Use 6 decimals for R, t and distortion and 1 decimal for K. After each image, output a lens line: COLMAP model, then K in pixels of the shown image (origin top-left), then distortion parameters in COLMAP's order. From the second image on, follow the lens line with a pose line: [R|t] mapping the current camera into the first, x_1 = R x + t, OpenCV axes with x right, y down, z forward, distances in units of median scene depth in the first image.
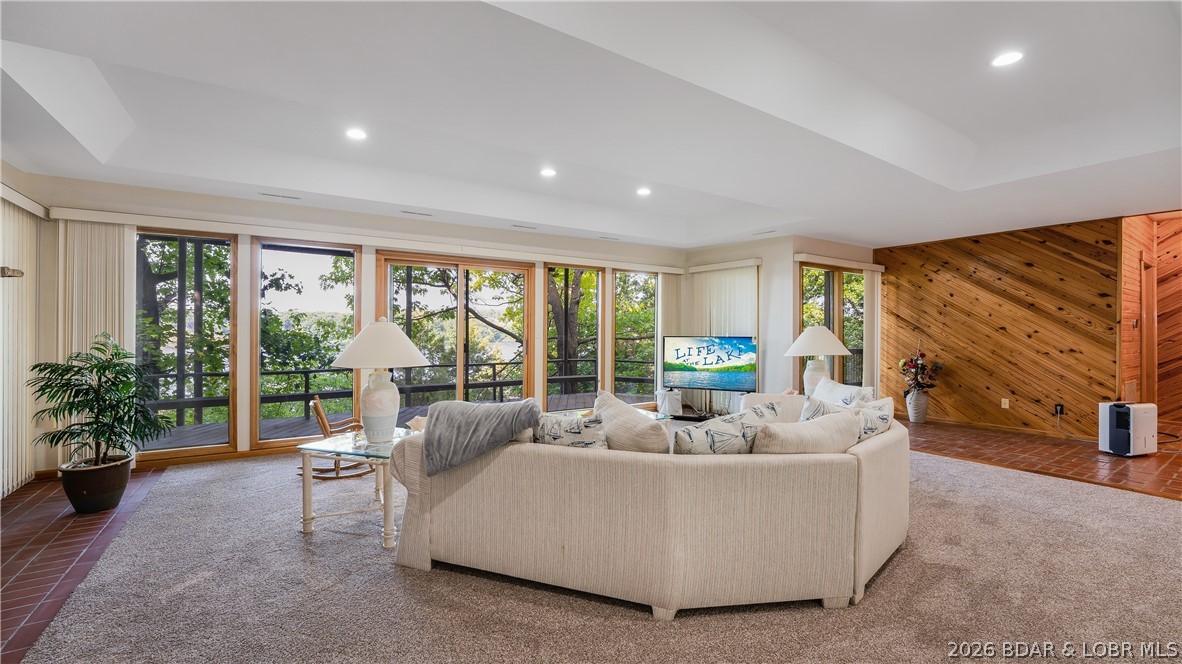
lens RADIAL K [[485.4, 0, 583.4], [0, 485.4, 328.6], [0, 0, 1]] dist [-0.001705, -0.000159]
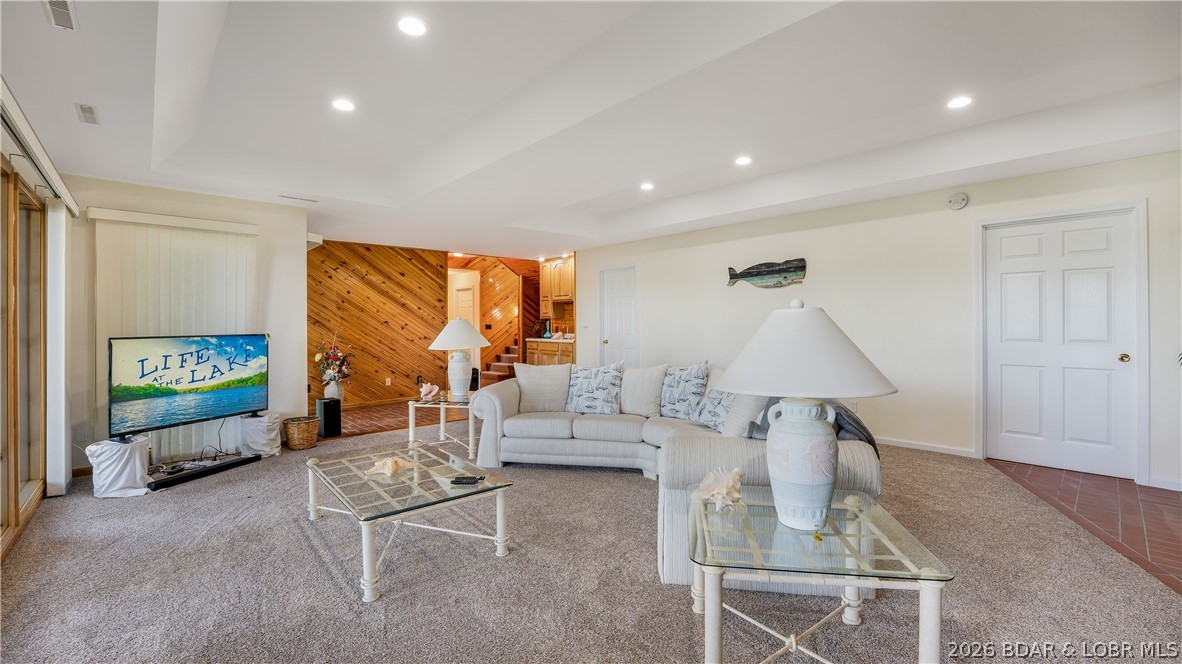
lens RADIAL K [[485.4, 0, 584.8], [0, 485.4, 323.5], [0, 0, 1]] dist [-0.001705, -0.000159]
pose [[-0.112392, -0.002509, 0.993661, -0.418370], [0.000431, 0.999997, 0.002574, -0.000160], [-0.993664, 0.000718, -0.112390, 0.596797]]
